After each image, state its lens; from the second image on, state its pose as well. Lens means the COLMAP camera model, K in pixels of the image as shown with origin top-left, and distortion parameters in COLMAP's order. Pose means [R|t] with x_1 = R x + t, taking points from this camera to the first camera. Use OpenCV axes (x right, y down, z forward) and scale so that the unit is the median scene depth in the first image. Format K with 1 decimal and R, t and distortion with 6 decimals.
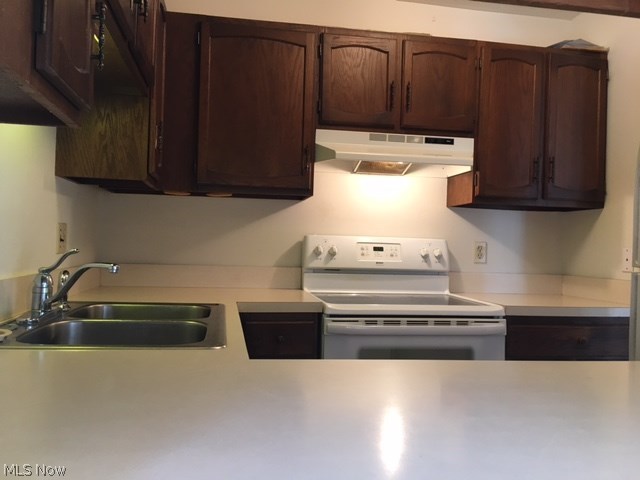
lens RADIAL K [[550.7, 0, 318.9], [0, 550.7, 239.5], [0, 0, 1]] dist [0.055085, -0.054176]
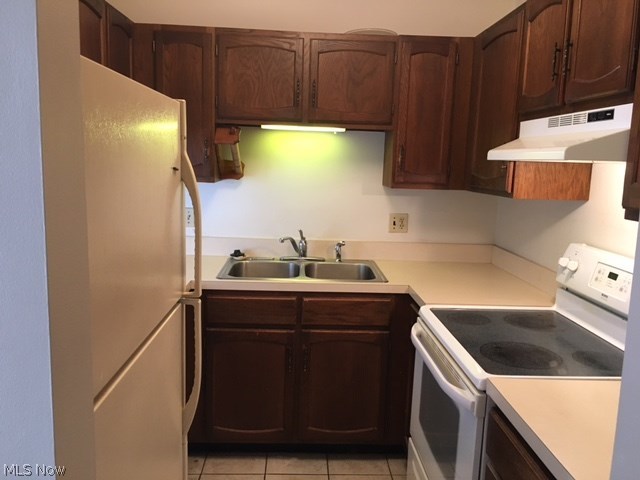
lens RADIAL K [[550.7, 0, 315.4], [0, 550.7, 240.1], [0, 0, 1]] dist [0.055085, -0.054176]
pose [[-0.134506, 0.111354, -0.984636, 0.894713], [-0.030953, 0.992709, 0.116495, -0.103254], [0.990429, 0.046146, -0.130078, 0.774050]]
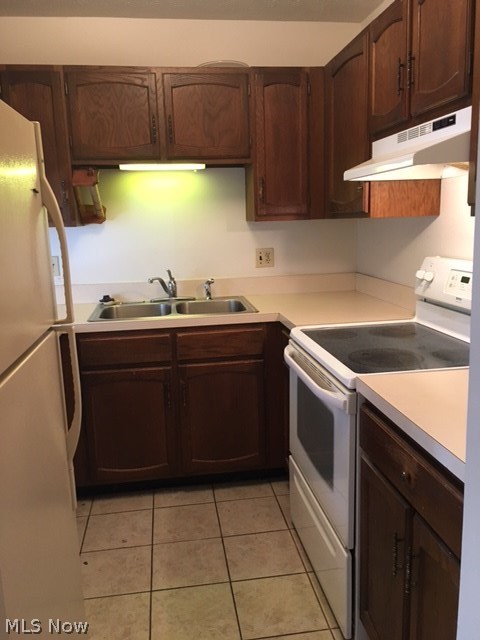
lens RADIAL K [[550.7, 0, 238.3], [0, 550.7, 319.9], [0, 0, 1]] dist [0.055085, -0.054176]
pose [[-0.029885, 0.154978, -0.987466, 0.916198], [0.035478, 0.987449, 0.153902, -0.058387], [0.998924, -0.030434, -0.035009, 0.775576]]
